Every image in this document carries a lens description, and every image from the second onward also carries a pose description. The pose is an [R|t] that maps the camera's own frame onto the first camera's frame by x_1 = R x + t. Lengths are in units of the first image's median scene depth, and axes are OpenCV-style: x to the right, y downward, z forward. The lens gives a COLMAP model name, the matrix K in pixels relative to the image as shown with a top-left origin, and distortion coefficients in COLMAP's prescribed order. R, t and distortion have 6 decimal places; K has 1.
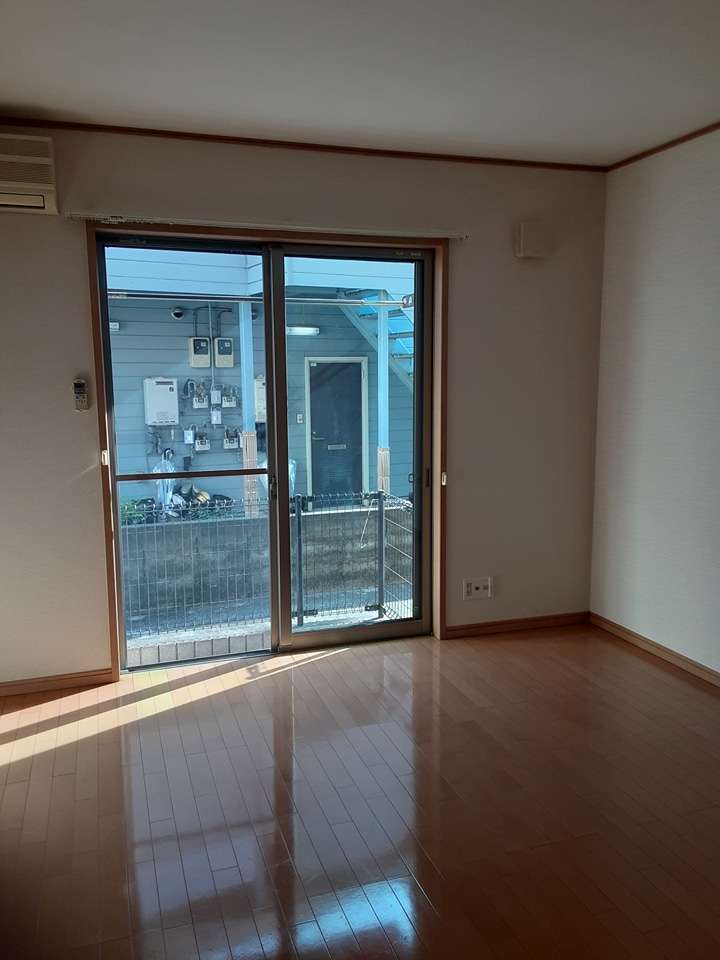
lens RADIAL K [[792.1, 0, 358.6], [0, 792.1, 481.6], [0, 0, 1]] dist [0.059480, -0.036699]
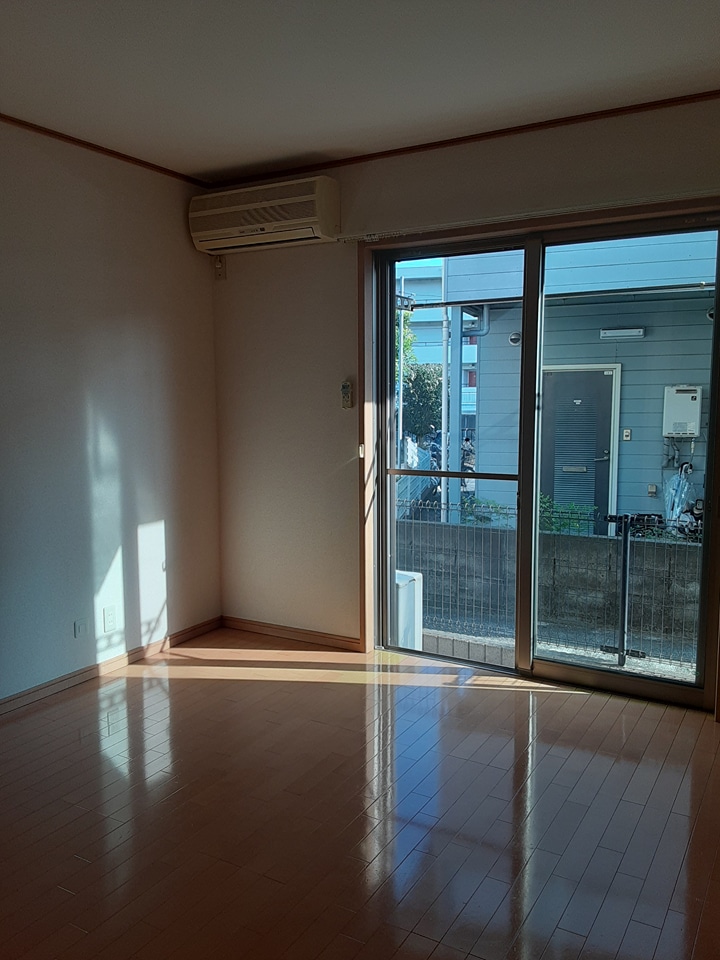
lens RADIAL K [[792.1, 0, 335.2], [0, 792.1, 478.8], [0, 0, 1]] dist [0.059480, -0.036699]
pose [[0.643415, 0.089683, -0.760246, 0.365433], [-0.105161, 0.994053, 0.028264, -0.012636], [0.758260, 0.061763, 0.649020, 0.179181]]
